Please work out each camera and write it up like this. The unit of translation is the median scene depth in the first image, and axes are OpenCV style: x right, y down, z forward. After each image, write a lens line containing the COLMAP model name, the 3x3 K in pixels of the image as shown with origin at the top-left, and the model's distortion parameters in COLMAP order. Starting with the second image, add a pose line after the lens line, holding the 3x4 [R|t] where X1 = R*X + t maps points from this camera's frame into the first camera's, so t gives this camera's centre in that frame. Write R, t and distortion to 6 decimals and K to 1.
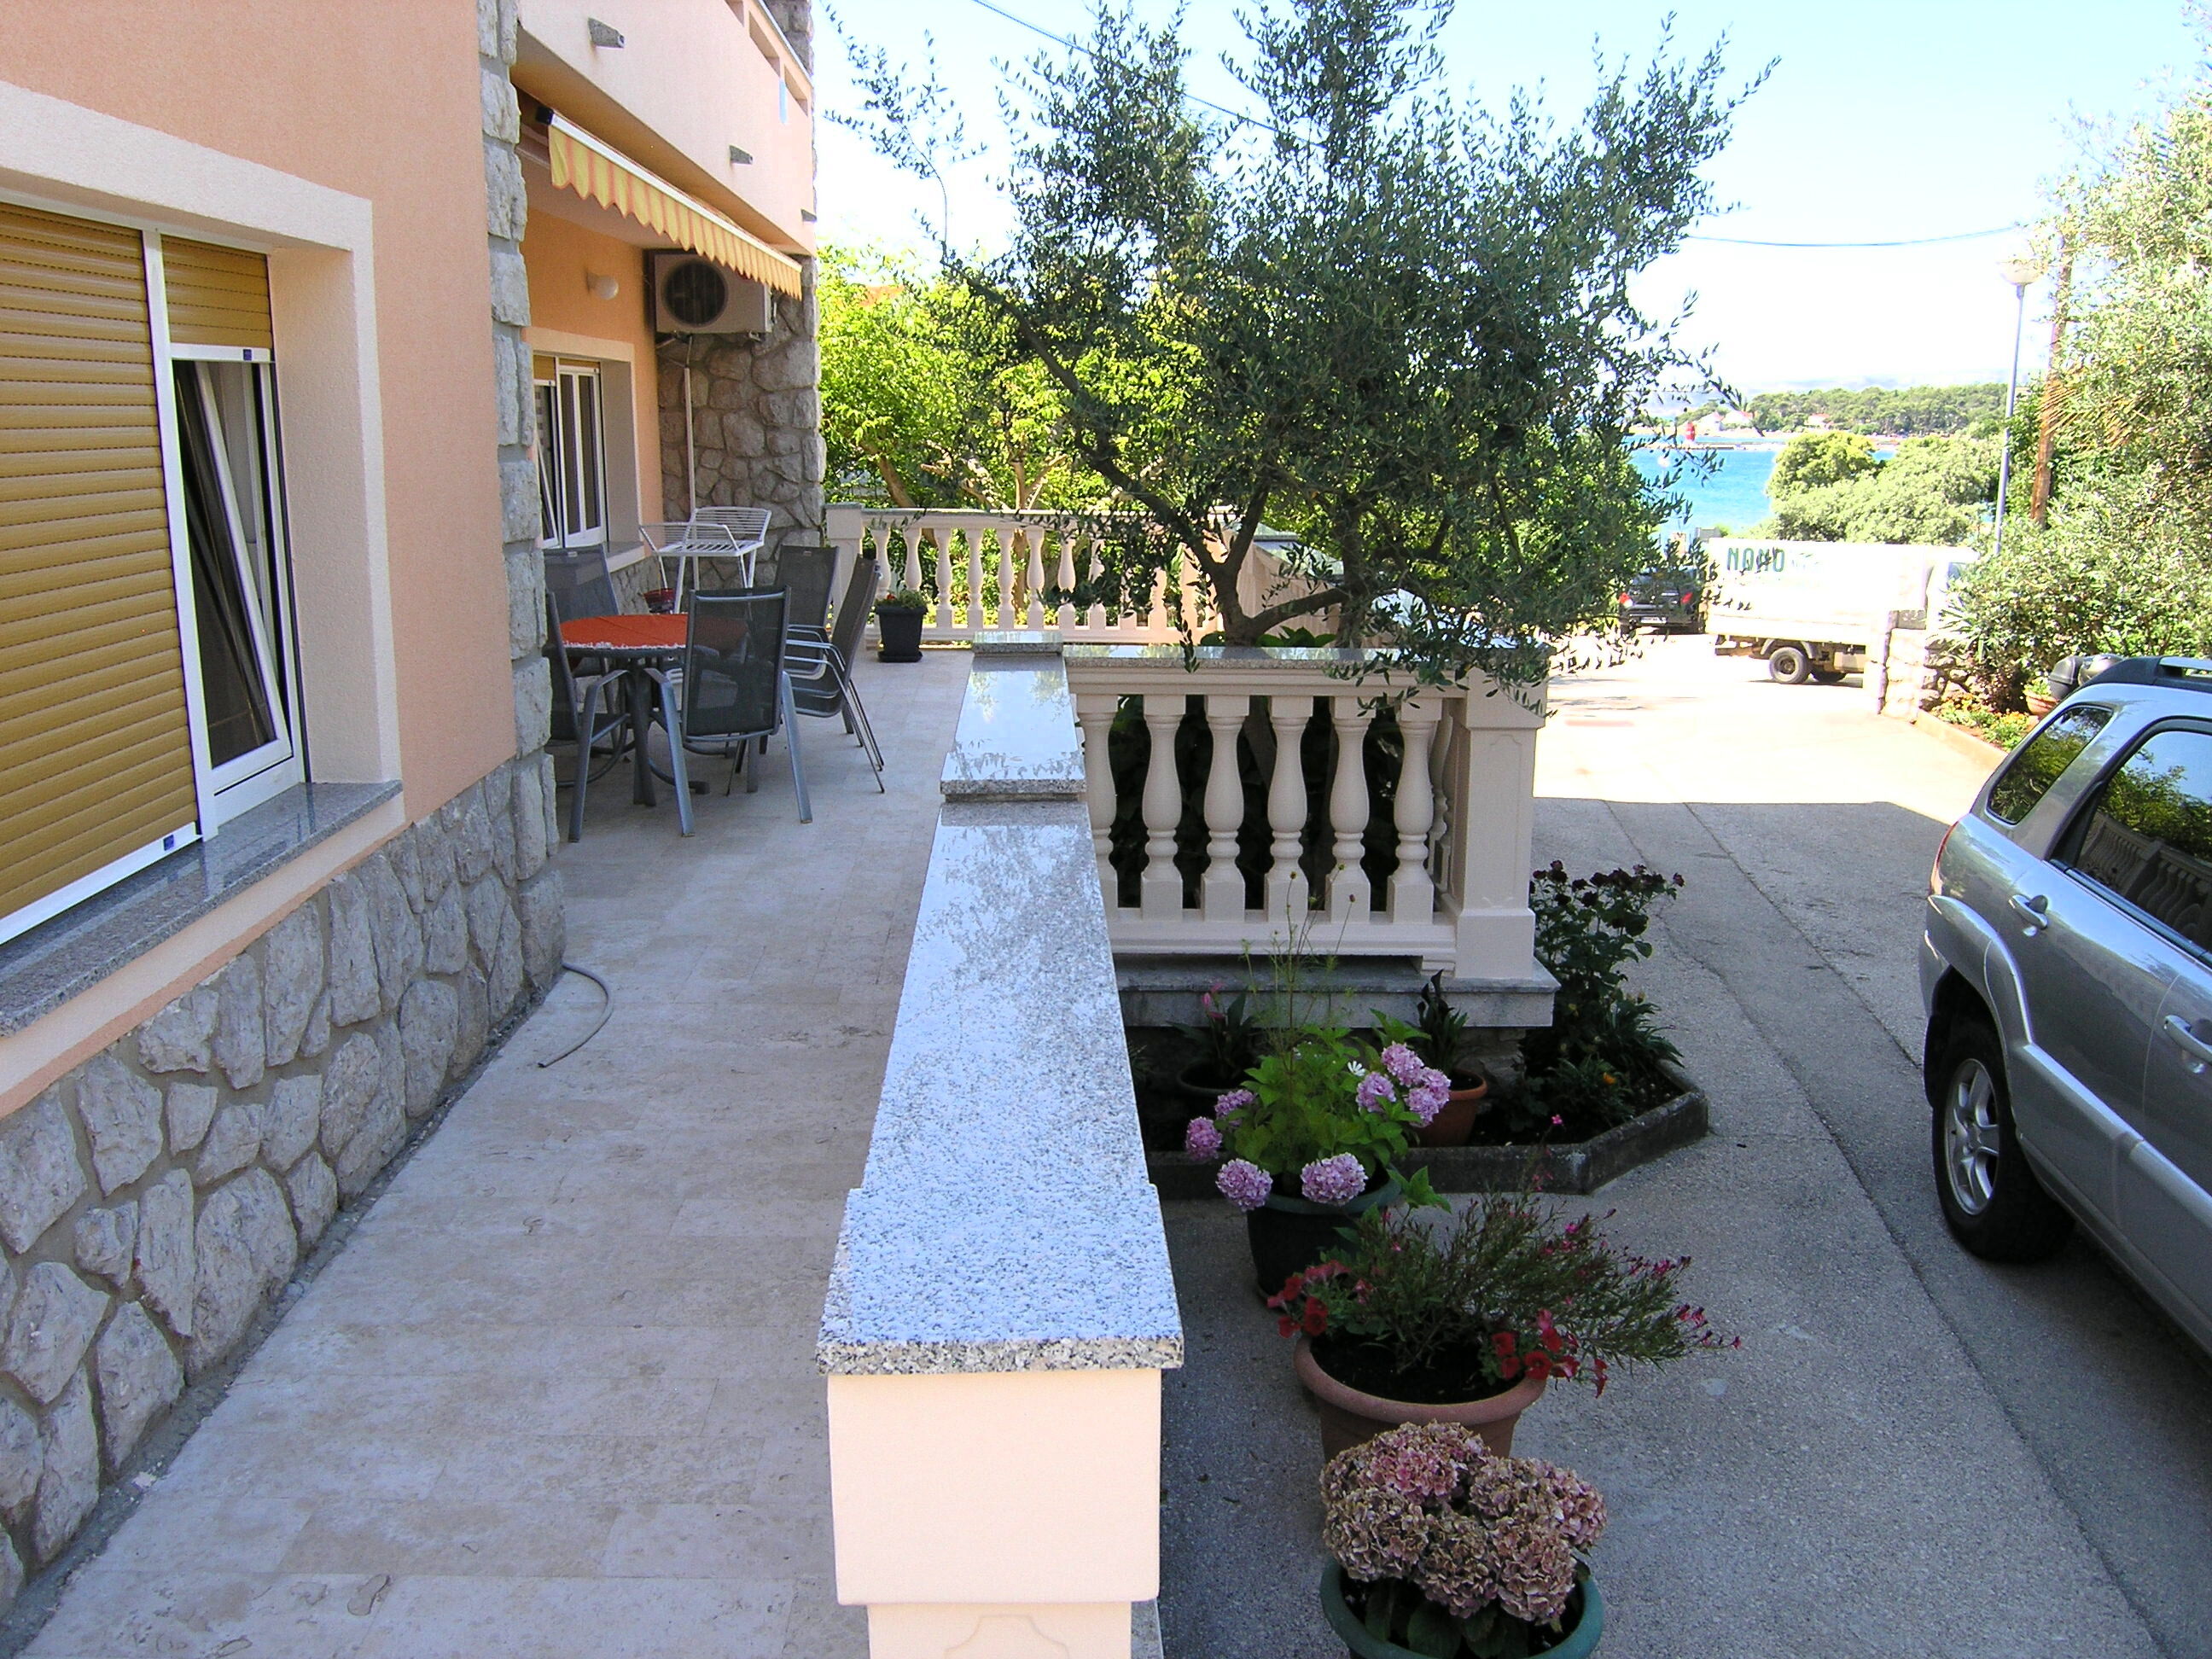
lens RADIAL K [[1811.1, 0, 1100.5], [0, 1811.1, 806.9], [0, 0, 1]] dist [-0.100940, 0.046806]
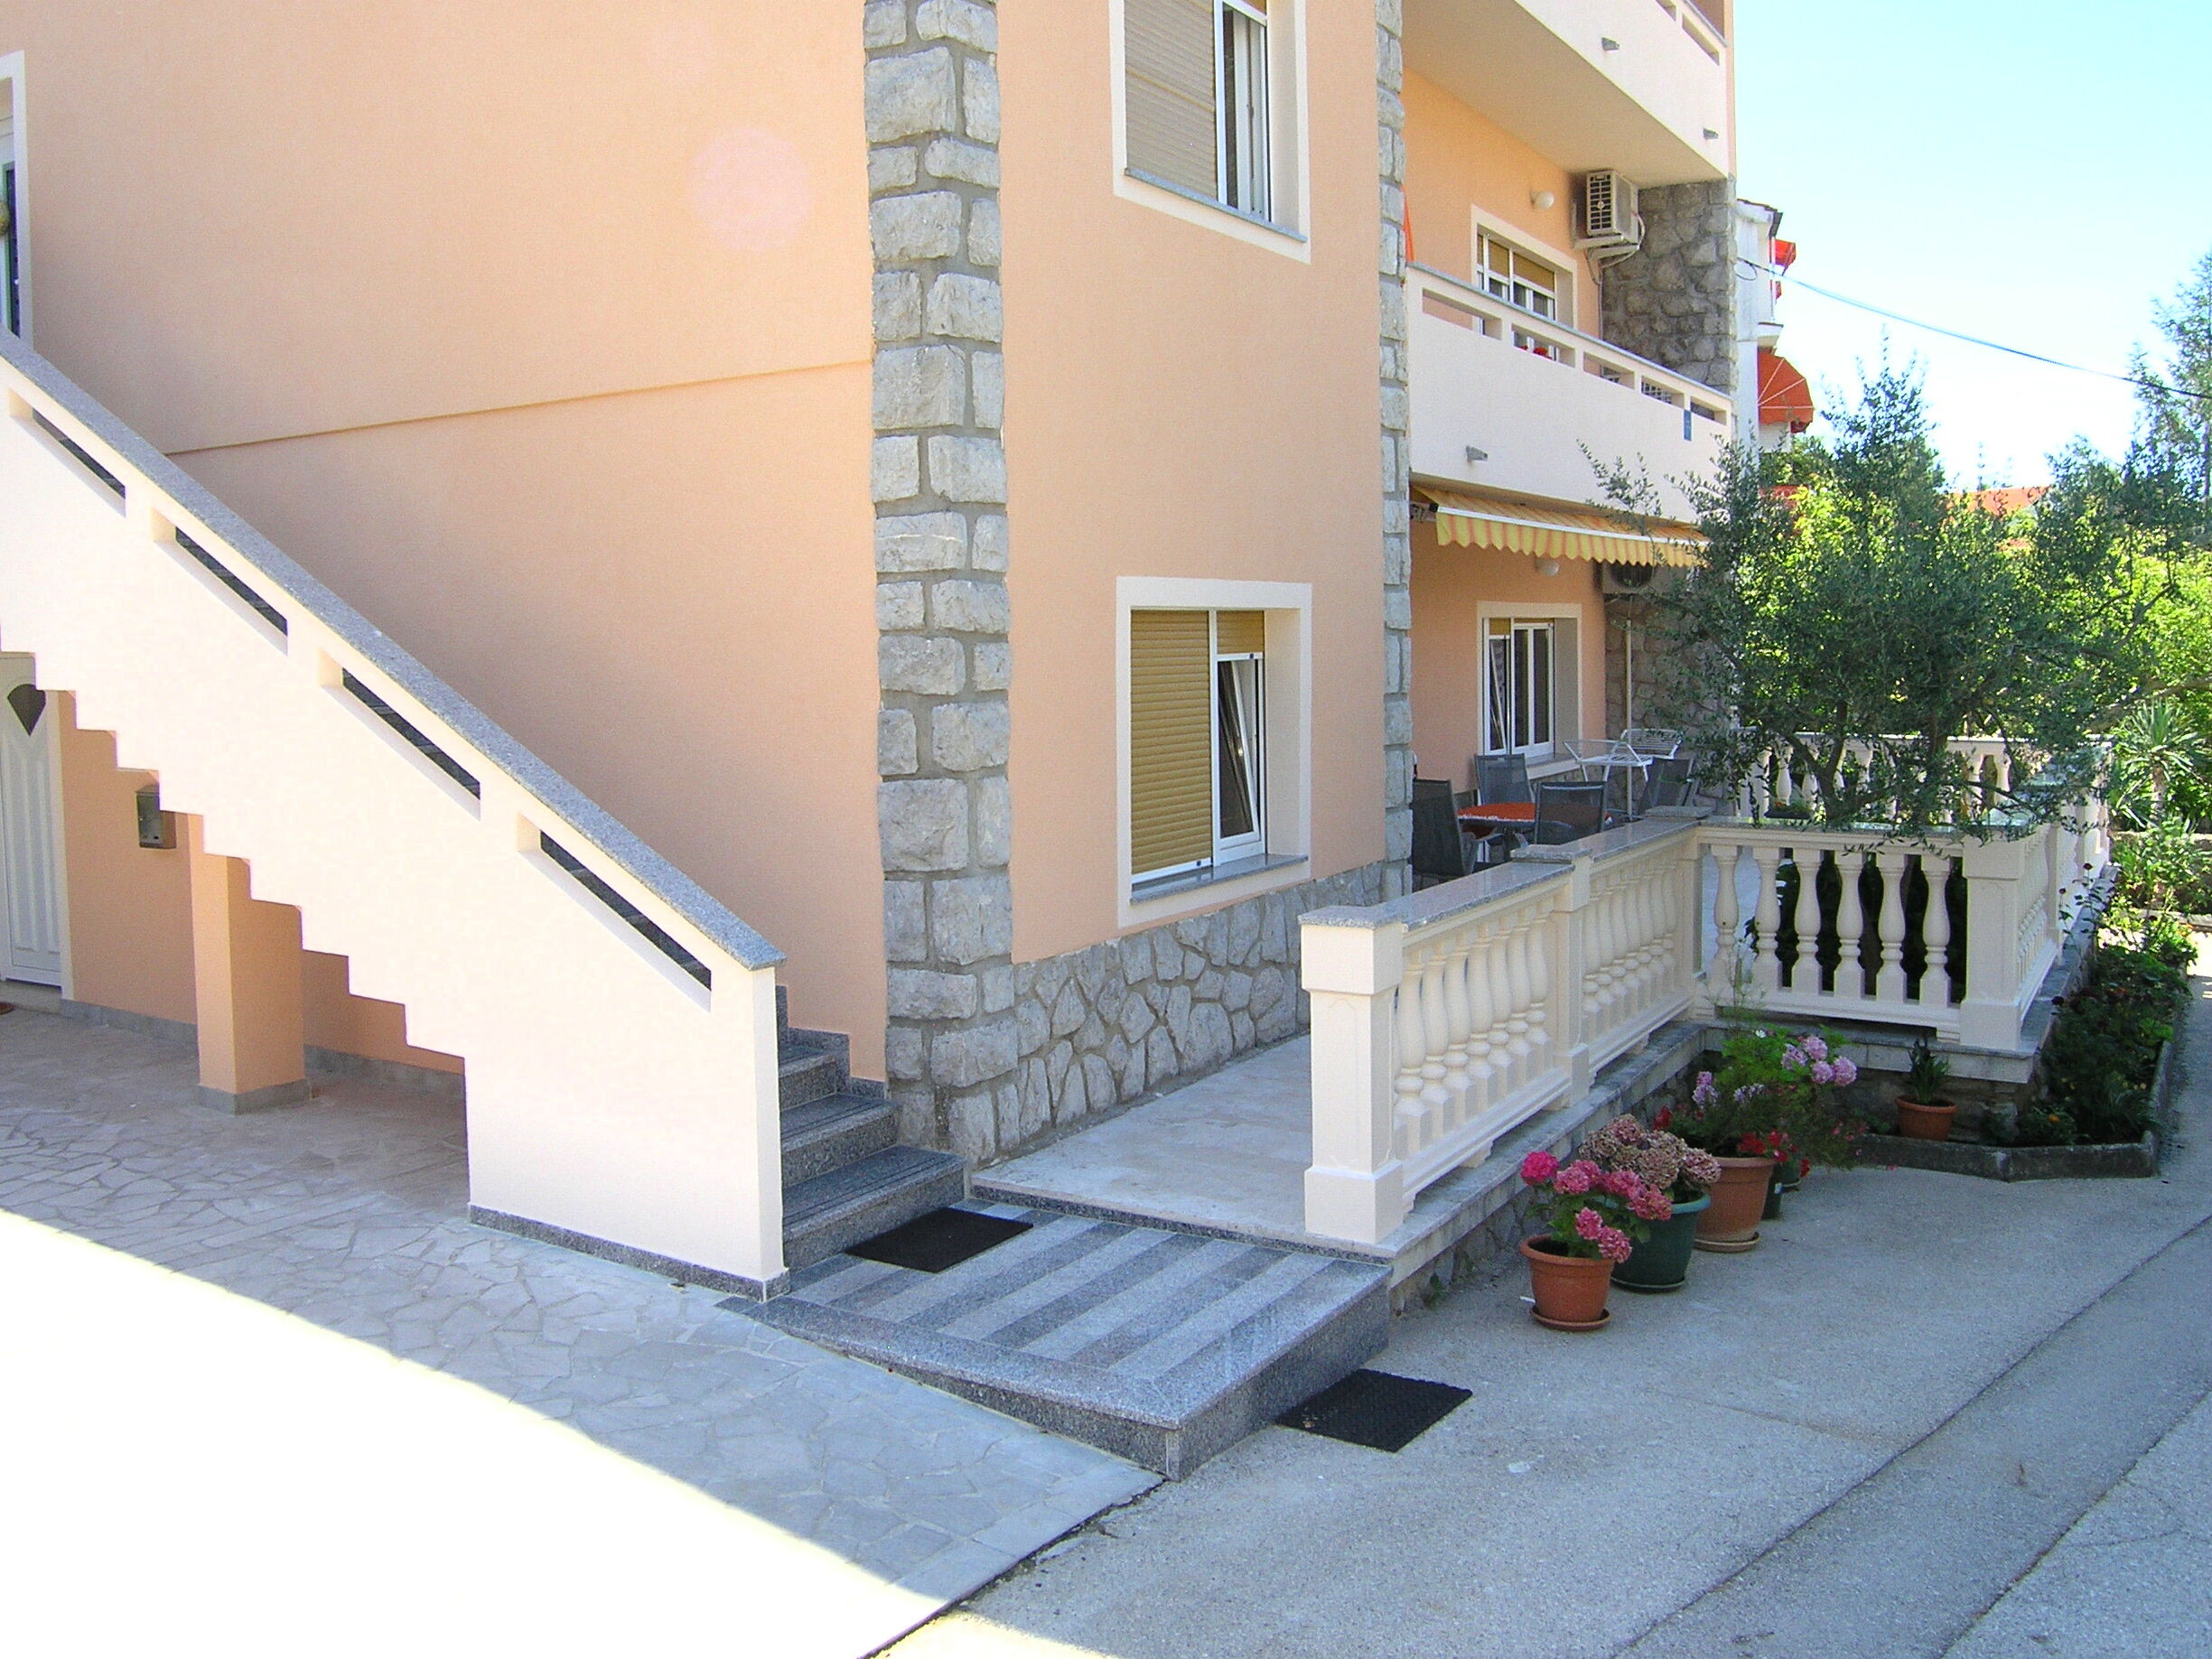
lens RADIAL K [[1904.6, 0, 1111.5], [0, 1904.6, 822.0], [0, 0, 1]] dist [-0.012799, 0.003129]
pose [[0.842262, 0.038451, -0.537696, 0.442451], [-0.100150, 0.991249, -0.085993, 0.117096], [0.529684, 0.126279, 0.838742, -0.719028]]
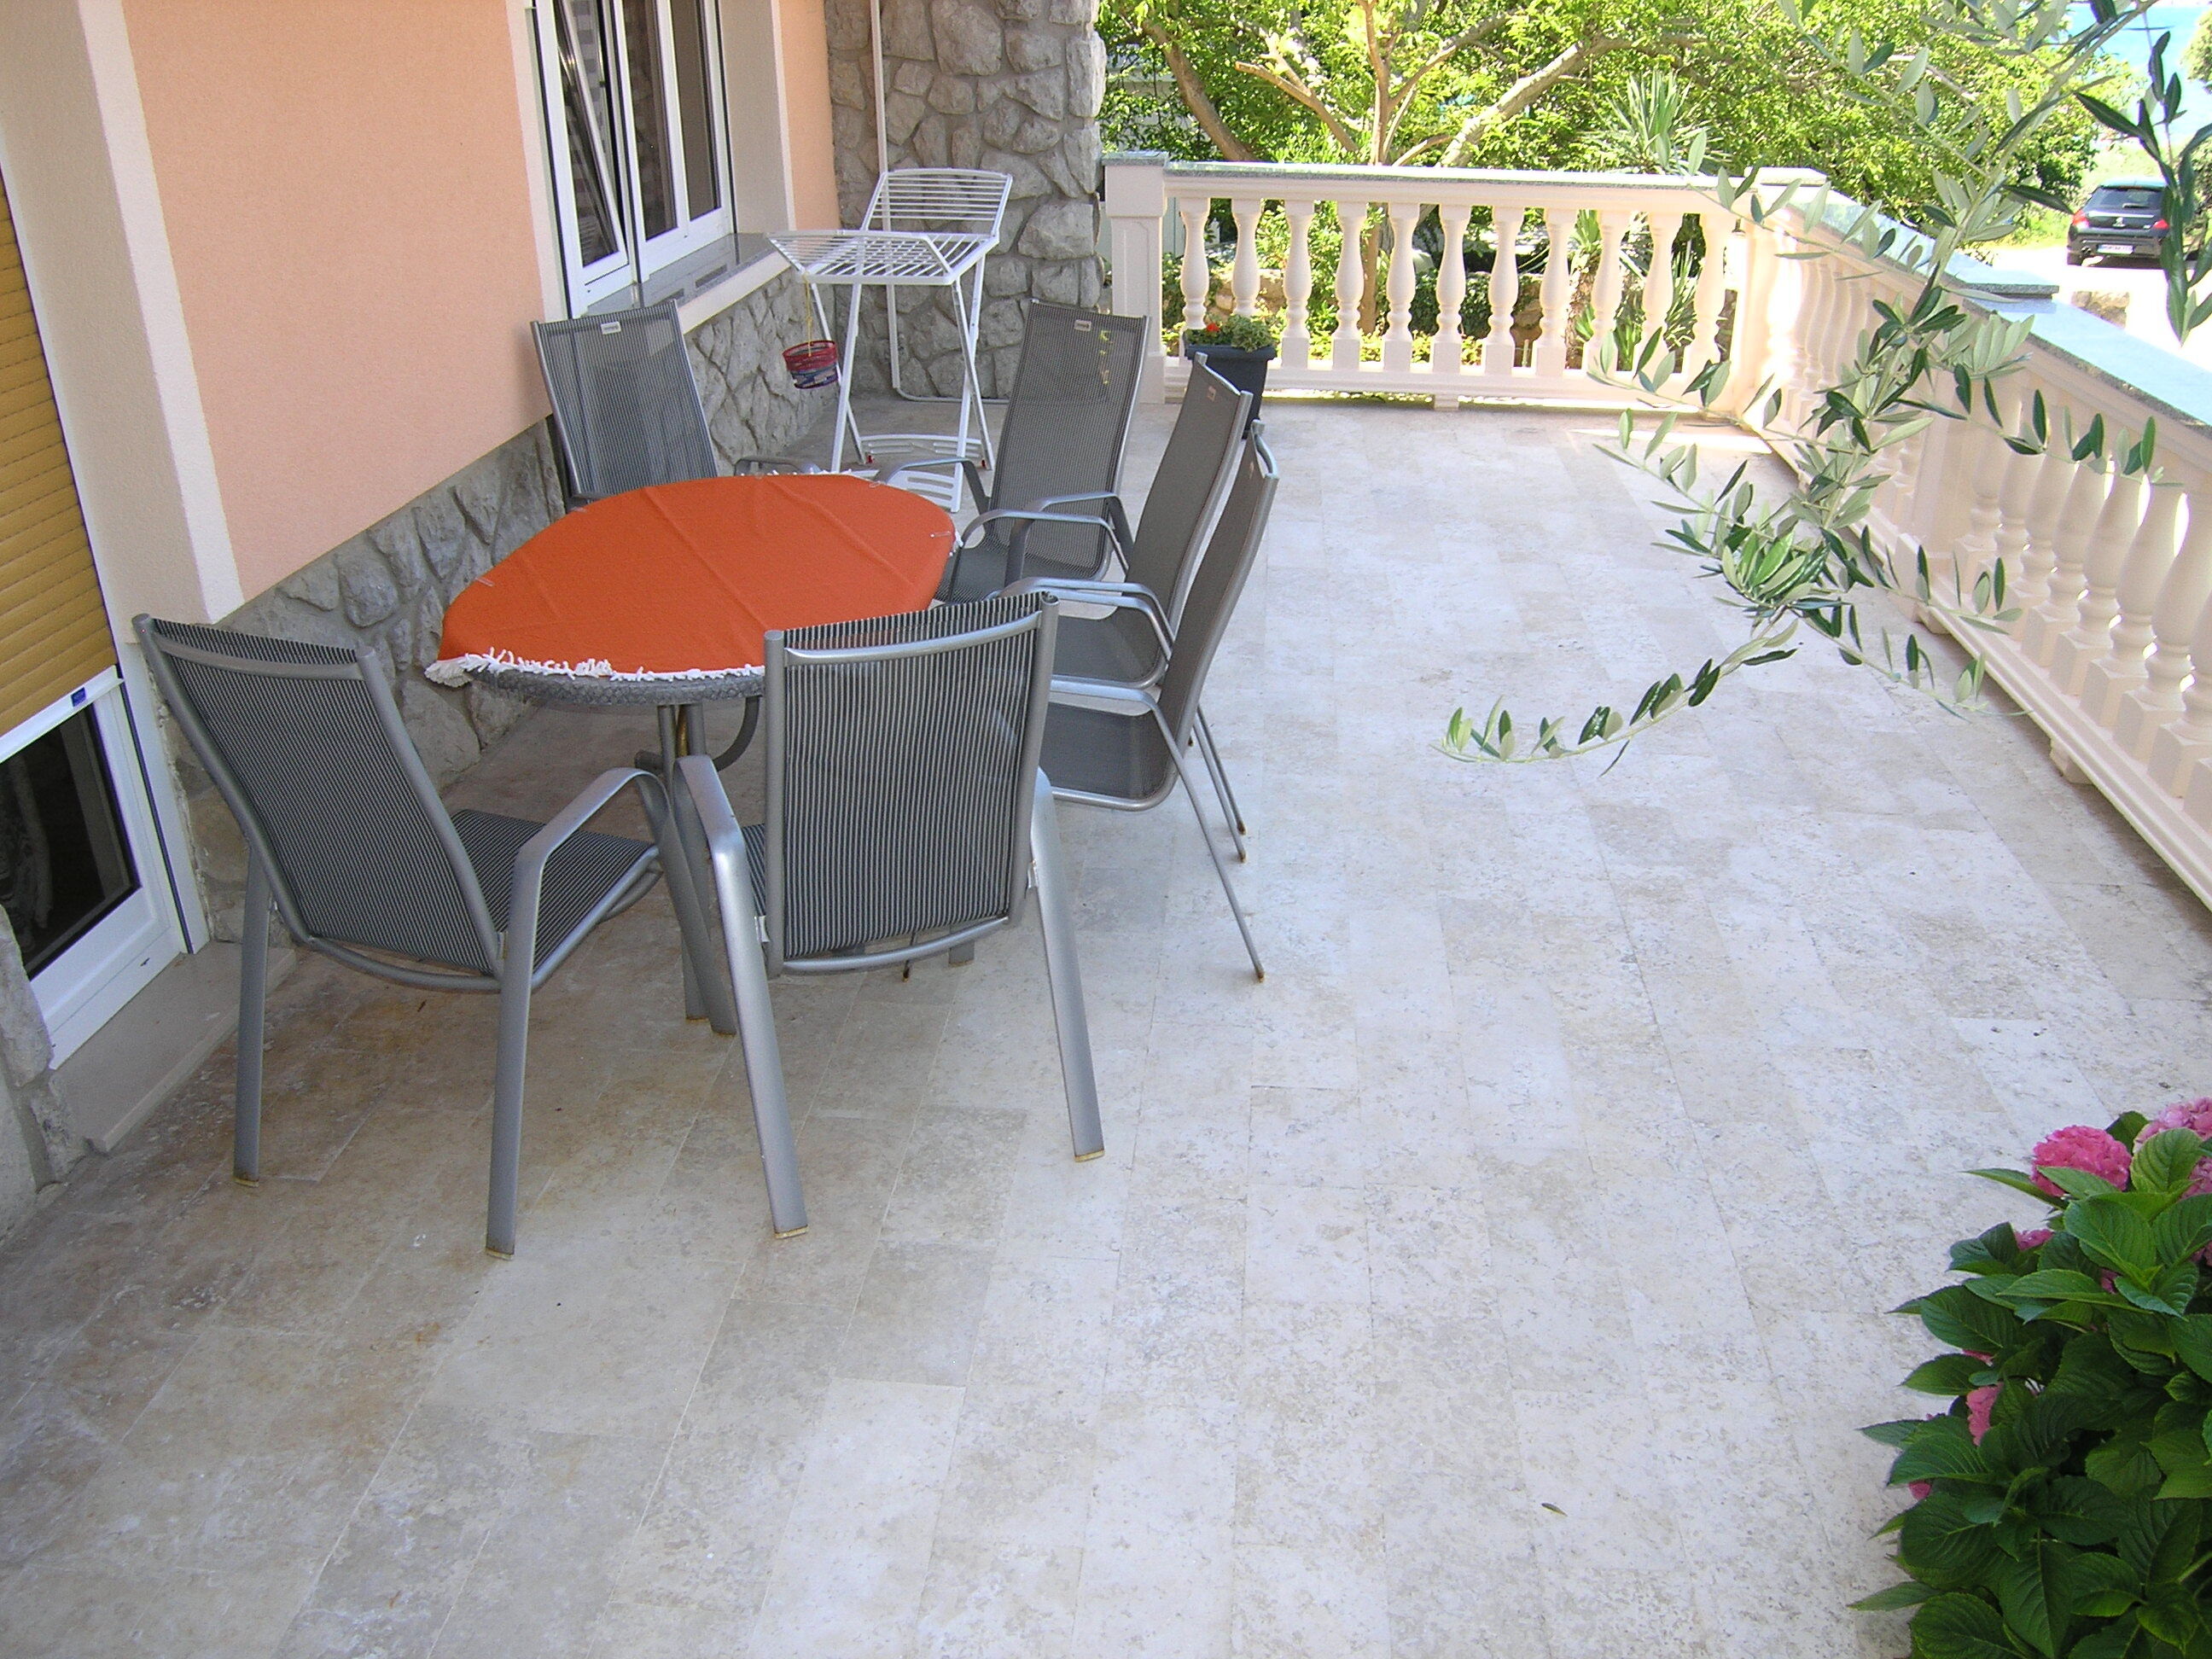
lens RADIAL K [[1811.1, 0, 1082.5], [0, 1811.1, 805.6], [0, 0, 1]] dist [-0.100940, 0.046806]
pose [[0.989412, 0.050700, -0.135994, -0.162059], [-0.018036, 0.972690, 0.231407, -0.227709], [0.144012, -0.226504, 0.963305, 0.907081]]
